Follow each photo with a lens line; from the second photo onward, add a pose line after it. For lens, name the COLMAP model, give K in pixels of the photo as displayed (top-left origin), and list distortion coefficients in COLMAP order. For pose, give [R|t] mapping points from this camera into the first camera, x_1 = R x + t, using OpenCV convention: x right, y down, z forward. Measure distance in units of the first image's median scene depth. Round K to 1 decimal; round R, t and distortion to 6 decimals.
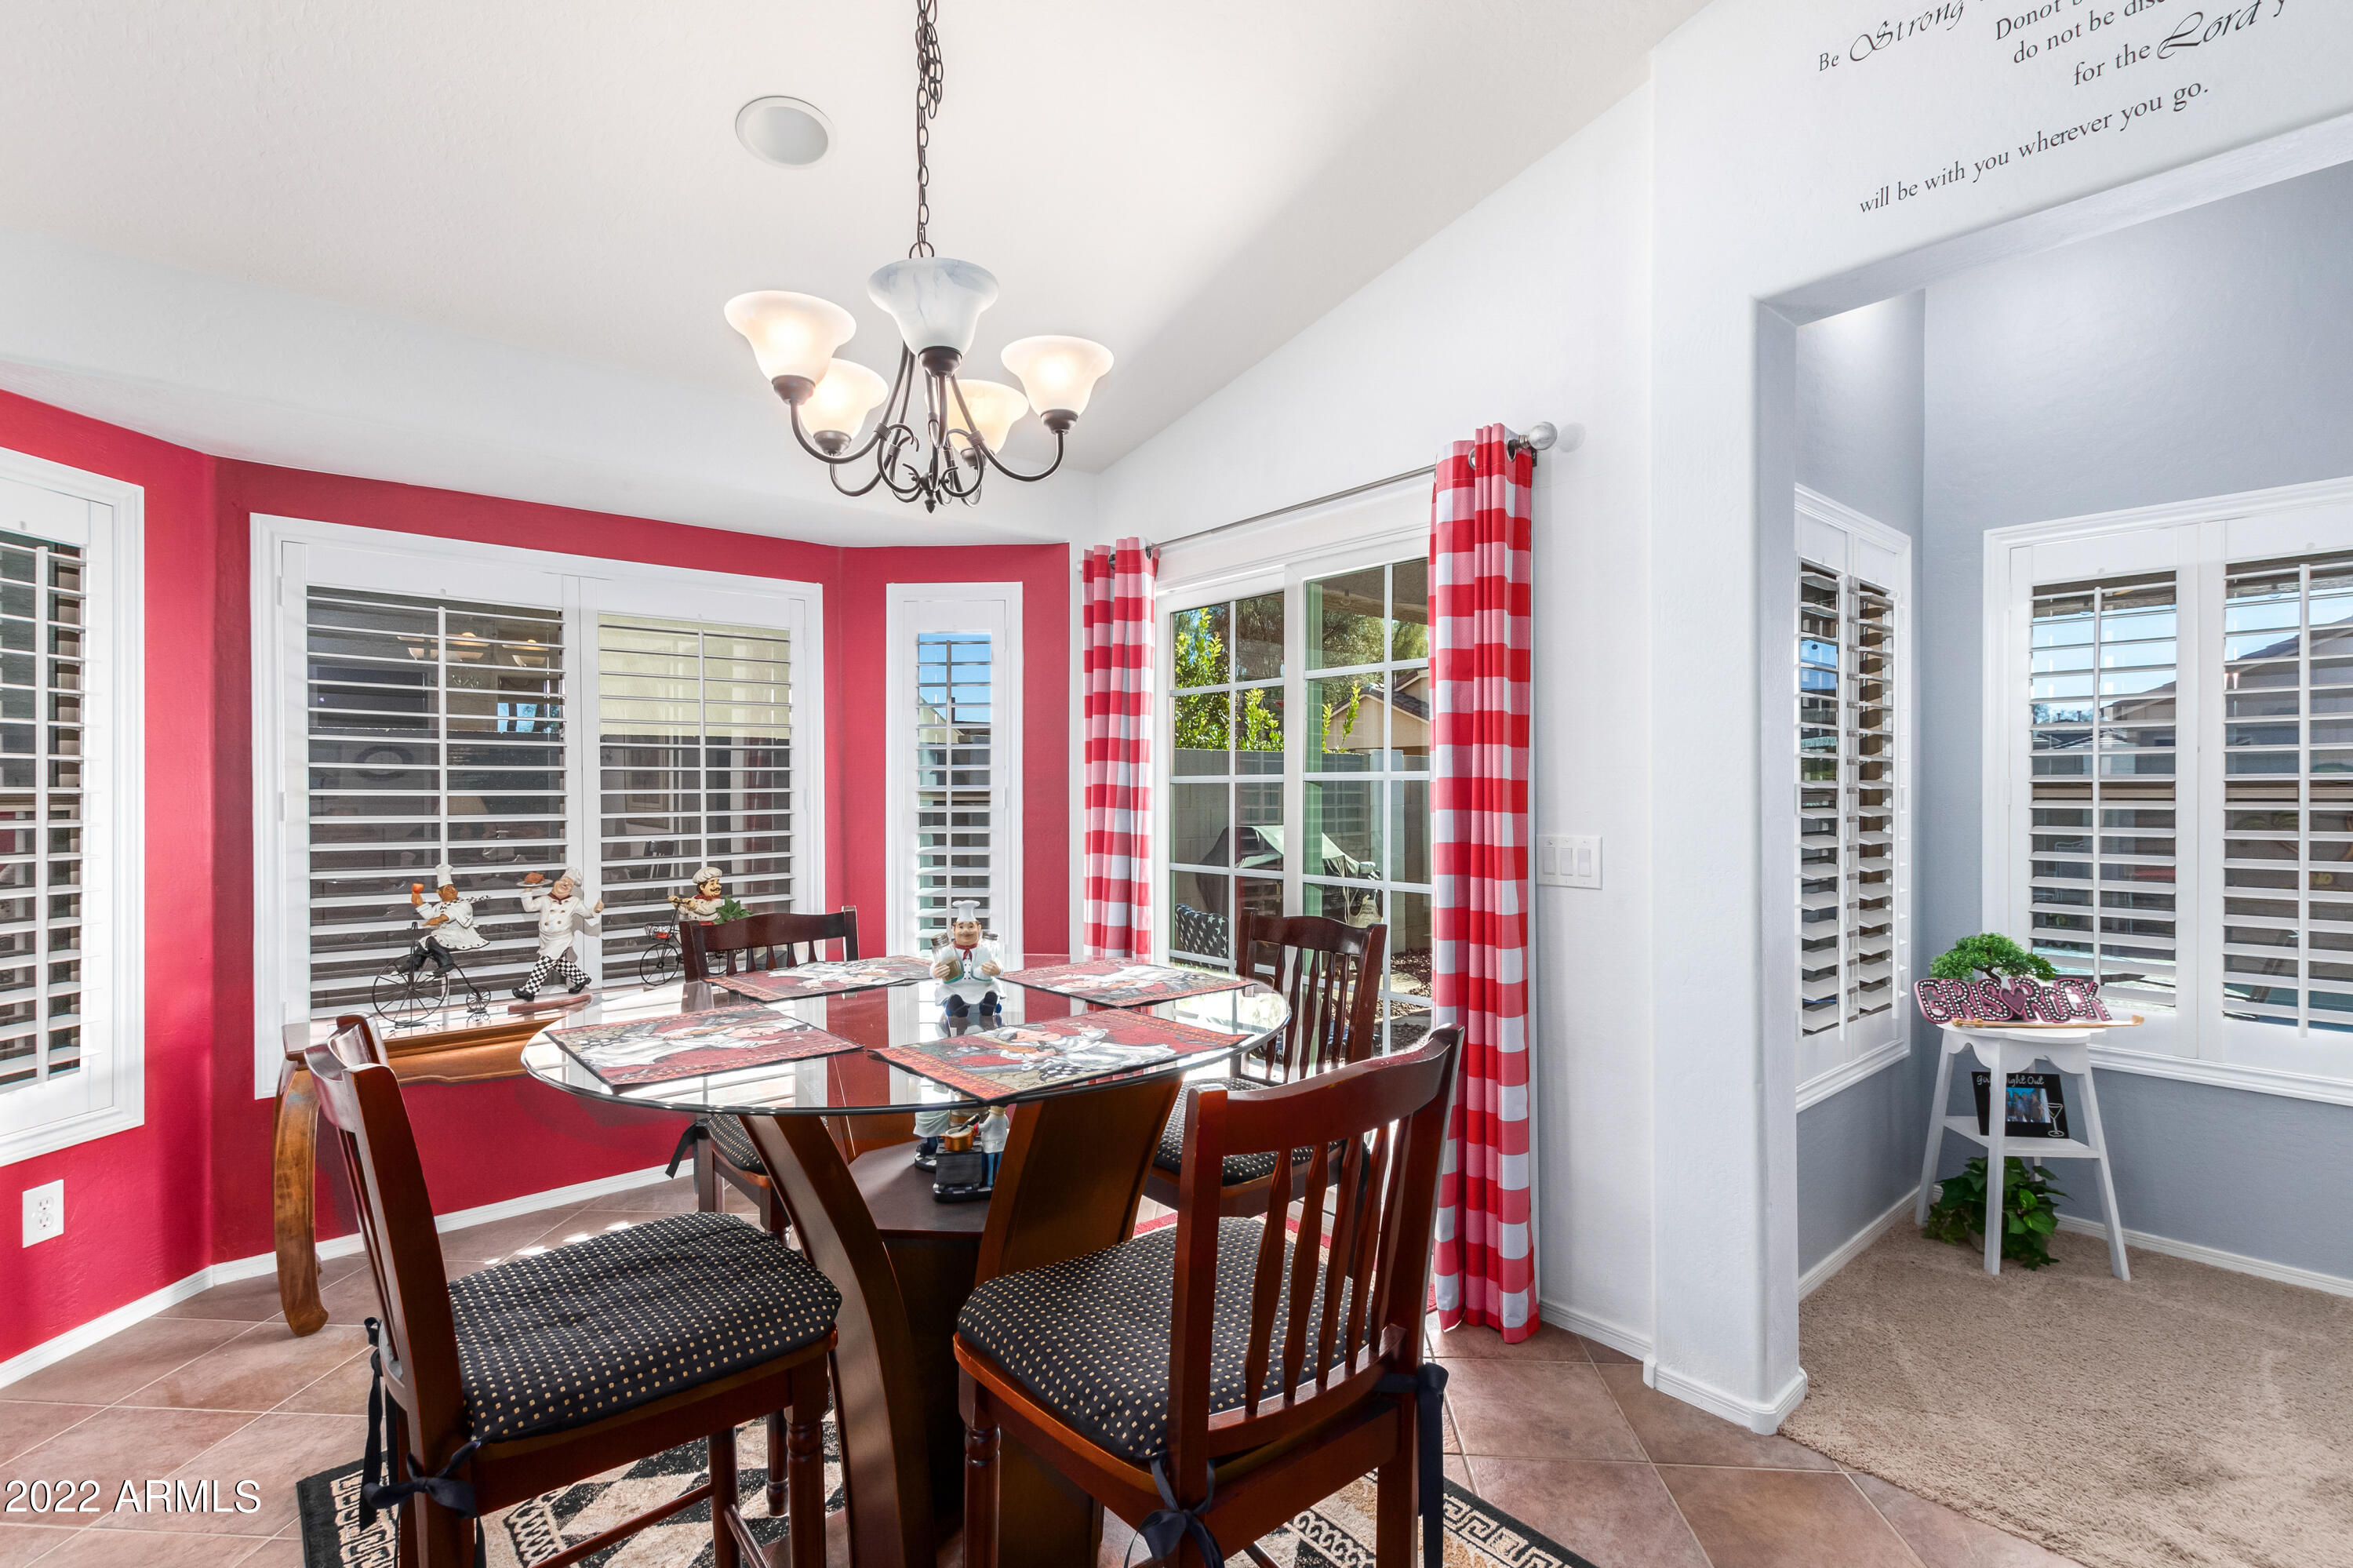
lens RADIAL K [[1078.0, 0, 1174.6], [0, 1078.0, 787.8], [0, 0, 1]] dist [0.007650, -0.001755]
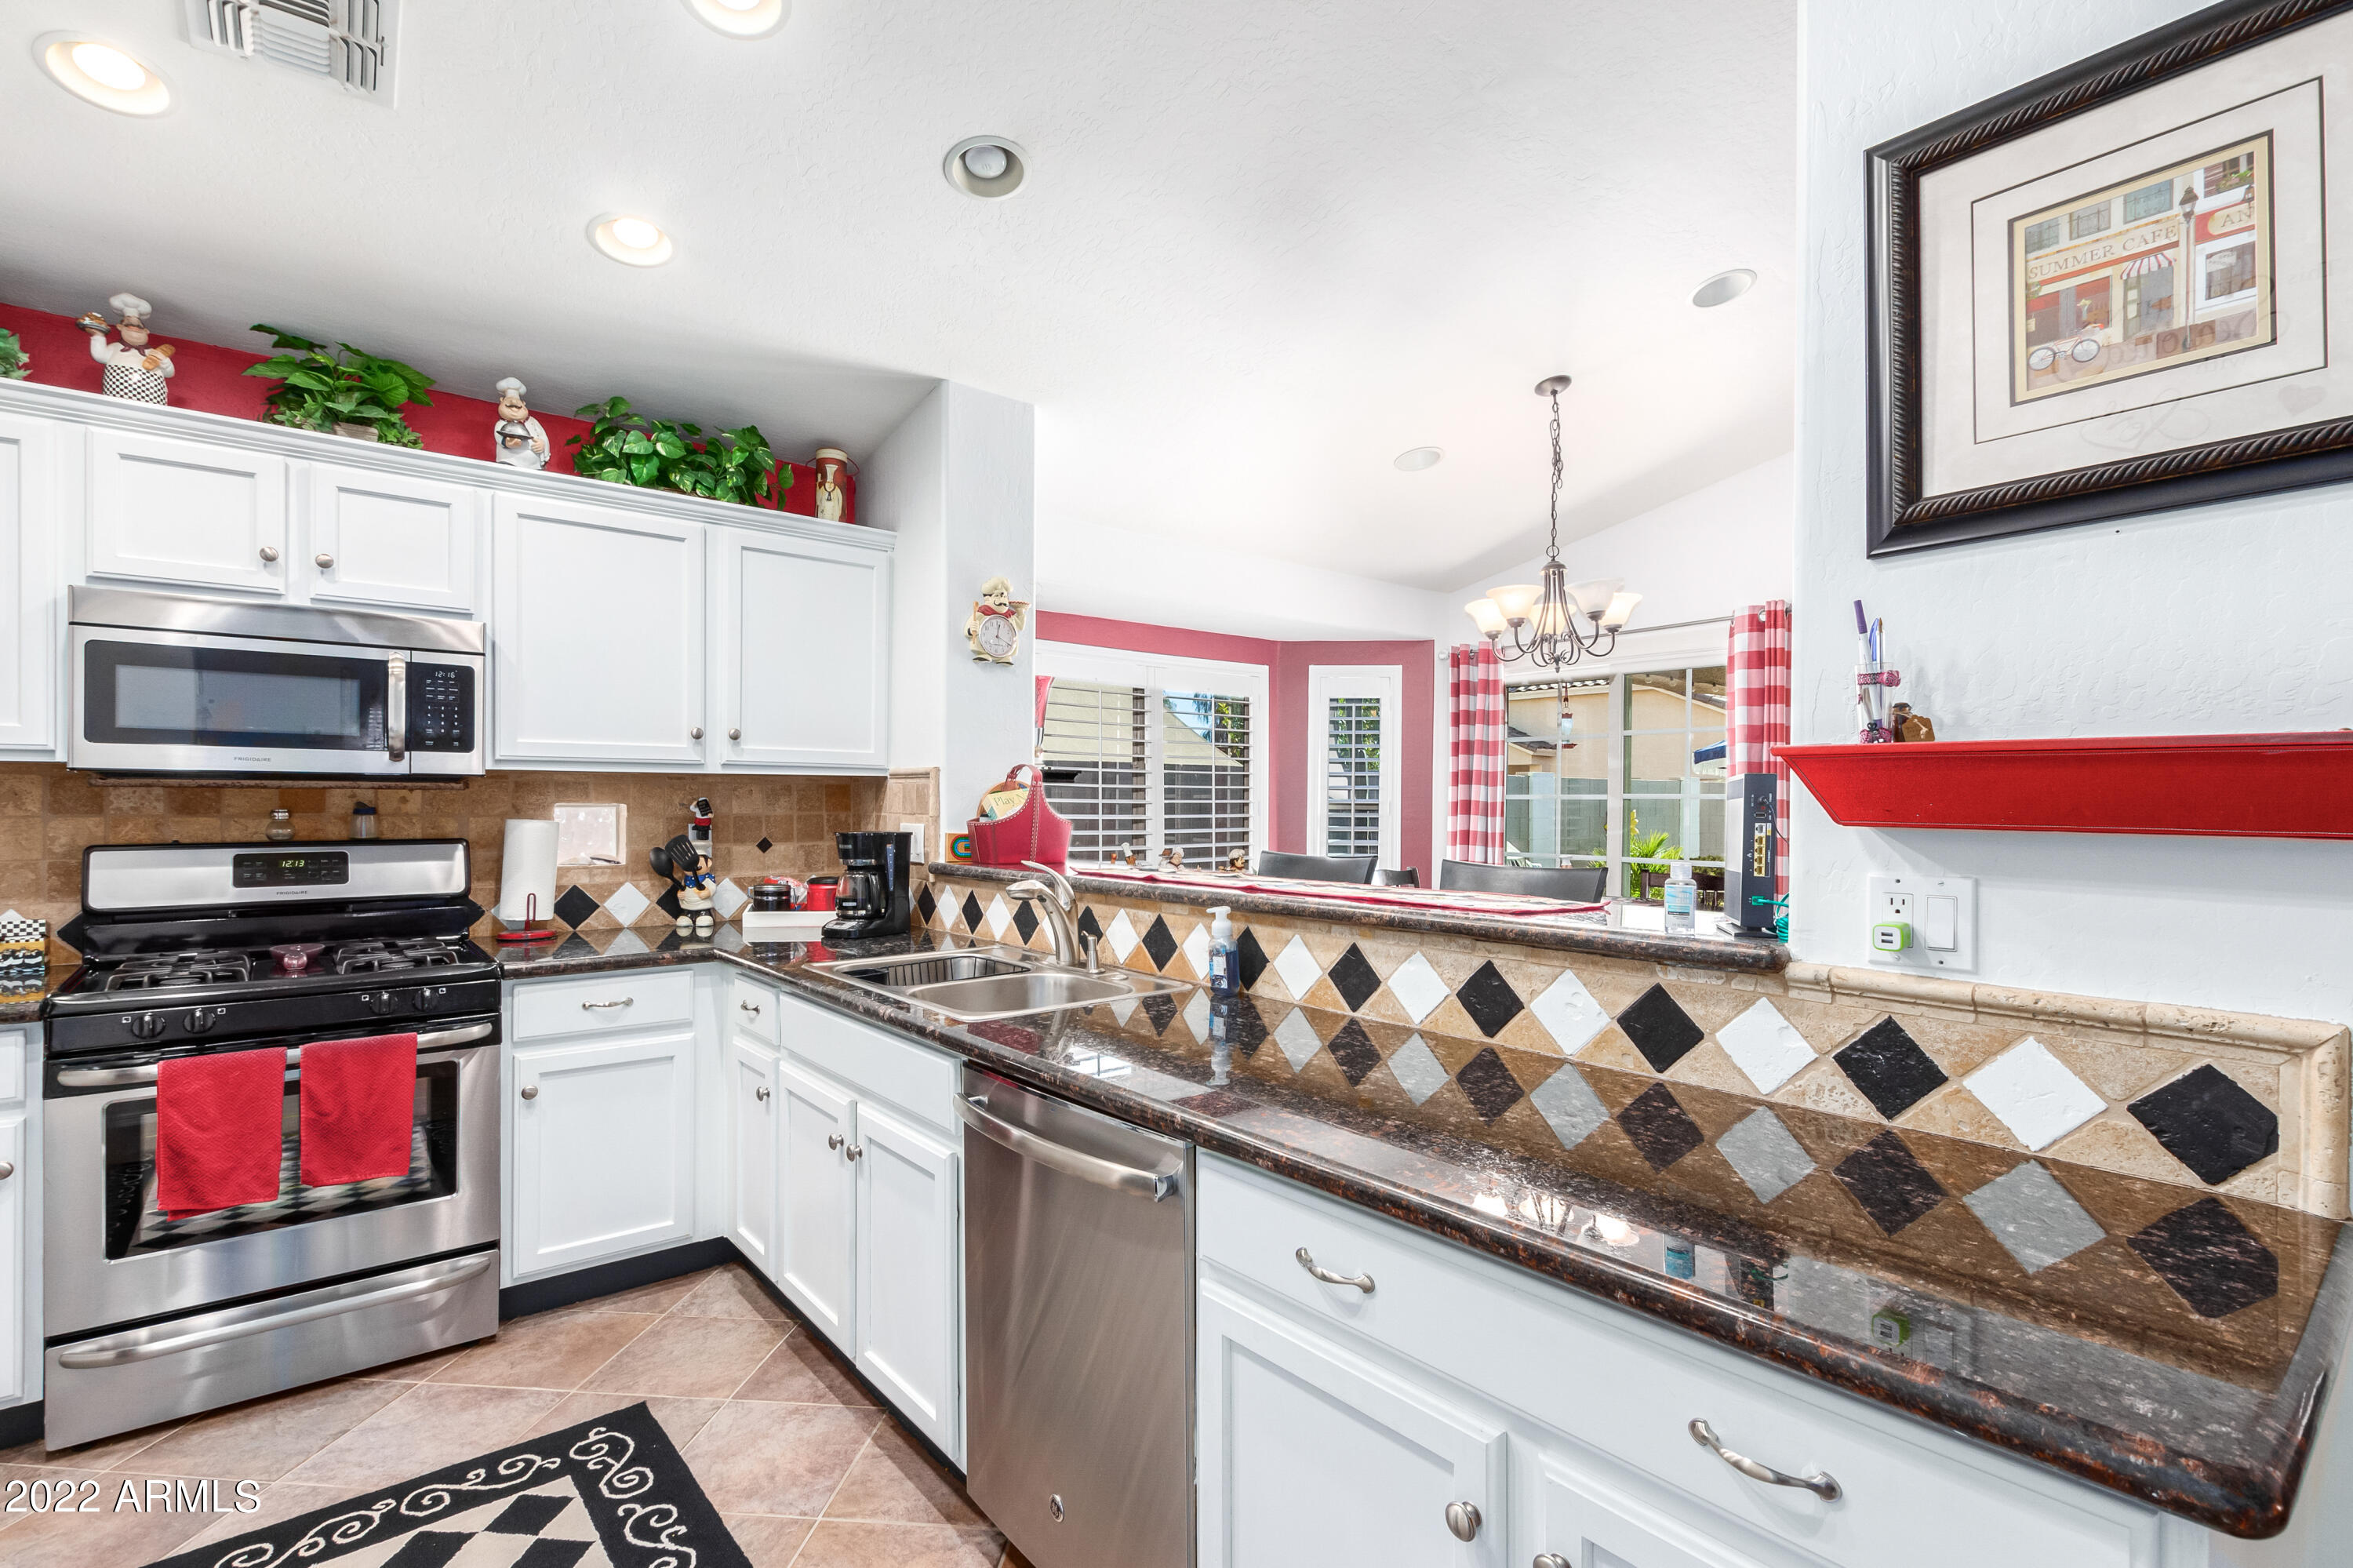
lens RADIAL K [[1078.0, 0, 1177.5], [0, 1078.0, 791.1], [0, 0, 1]] dist [0.007650, -0.001755]
pose [[0.999610, 0.009460, -0.026274, -0.442541], [-0.009764, 0.999886, -0.011475, 0.006214], [0.026162, 0.011727, 0.999589, -0.552496]]
